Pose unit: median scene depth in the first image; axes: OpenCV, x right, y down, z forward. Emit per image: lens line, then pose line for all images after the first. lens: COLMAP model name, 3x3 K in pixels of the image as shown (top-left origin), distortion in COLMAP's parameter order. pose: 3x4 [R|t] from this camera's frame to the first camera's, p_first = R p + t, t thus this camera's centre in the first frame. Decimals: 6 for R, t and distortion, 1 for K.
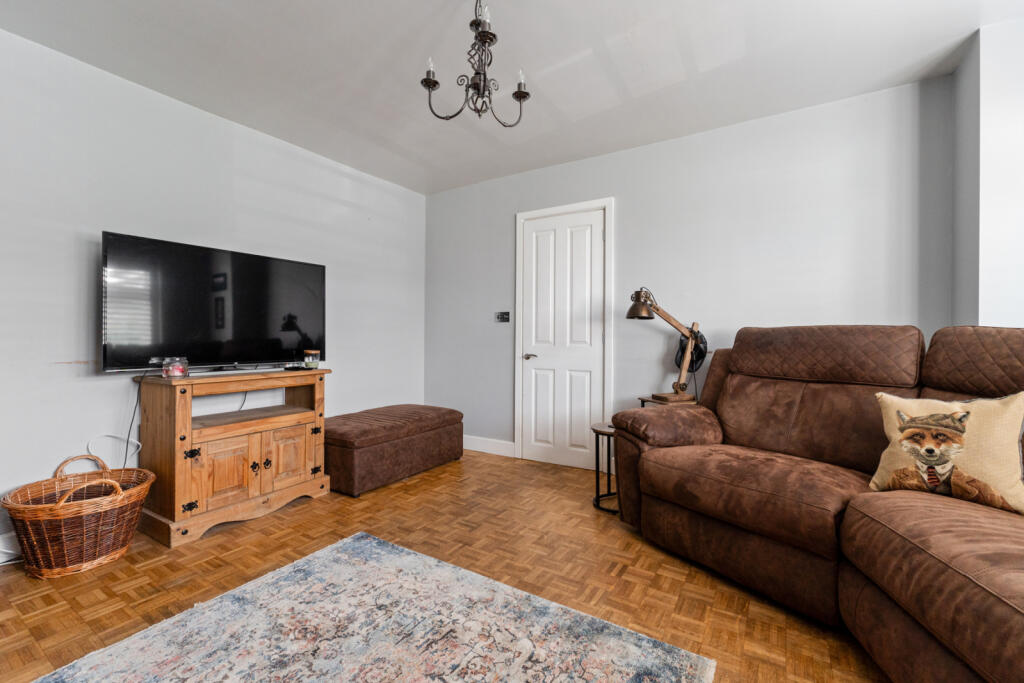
lens RADIAL K [[431.0, 0, 513.9], [0, 431.0, 339.1], [0, 0, 1]] dist [0.000828, -0.000501]
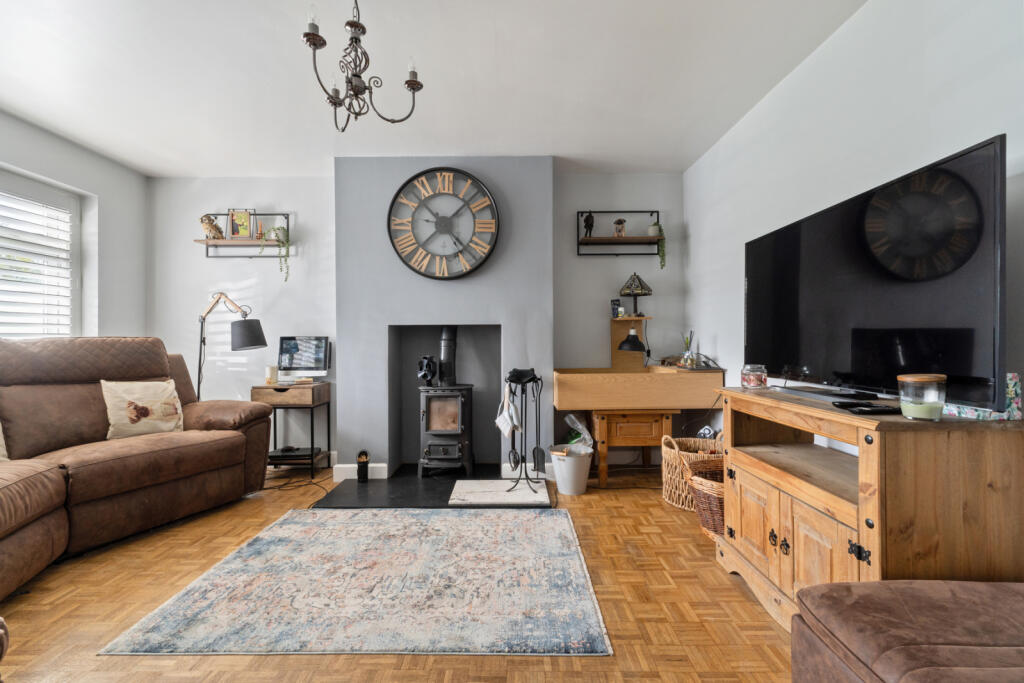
lens RADIAL K [[431.0, 0, 512.5], [0, 431.0, 341.4], [0, 0, 1]] dist [0.000828, -0.000501]
pose [[-0.847687, 0.000173, -0.530496, 0.118767], [-0.001958, 0.999992, 0.003456, -0.009629], [0.530493, 0.003968, -0.847680, 1.724686]]
